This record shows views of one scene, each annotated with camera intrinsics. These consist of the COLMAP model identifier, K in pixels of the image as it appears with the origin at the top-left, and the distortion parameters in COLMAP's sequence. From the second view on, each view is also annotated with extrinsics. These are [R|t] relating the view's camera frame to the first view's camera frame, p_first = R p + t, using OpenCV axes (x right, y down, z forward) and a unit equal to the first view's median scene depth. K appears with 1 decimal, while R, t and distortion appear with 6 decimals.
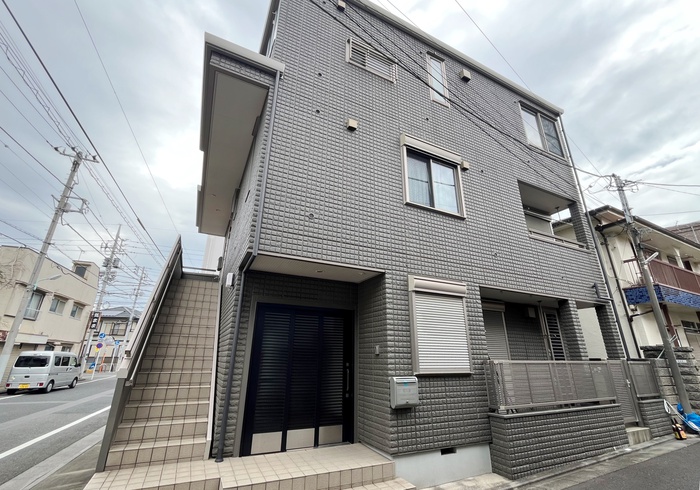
lens RADIAL K [[306.6, 0, 350.0], [0, 306.6, 245.0], [0, 0, 1]] dist [-0.001502, -0.000346]
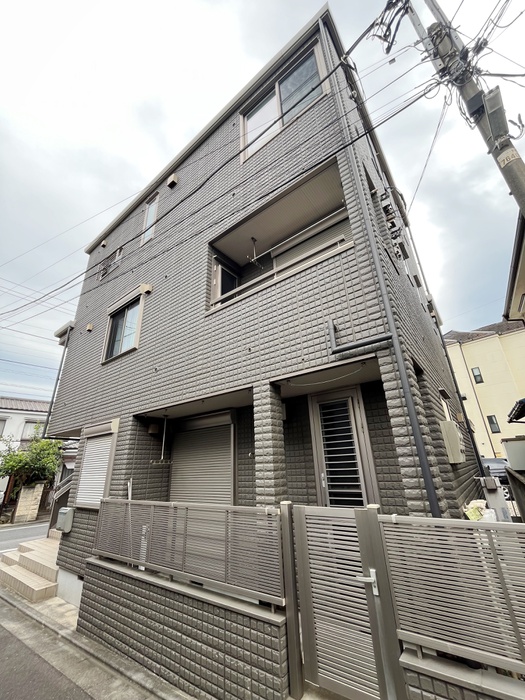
lens RADIAL K [[283.2, 0, 262.5], [0, 283.2, 350.0], [0, 0, 1]] dist [0.000074, -0.000245]
pose [[0.447943, -0.353084, -0.821388, 1.176569], [0.357700, 0.912758, -0.197290, 0.225016], [0.819389, -0.205436, 0.535162, 0.760282]]
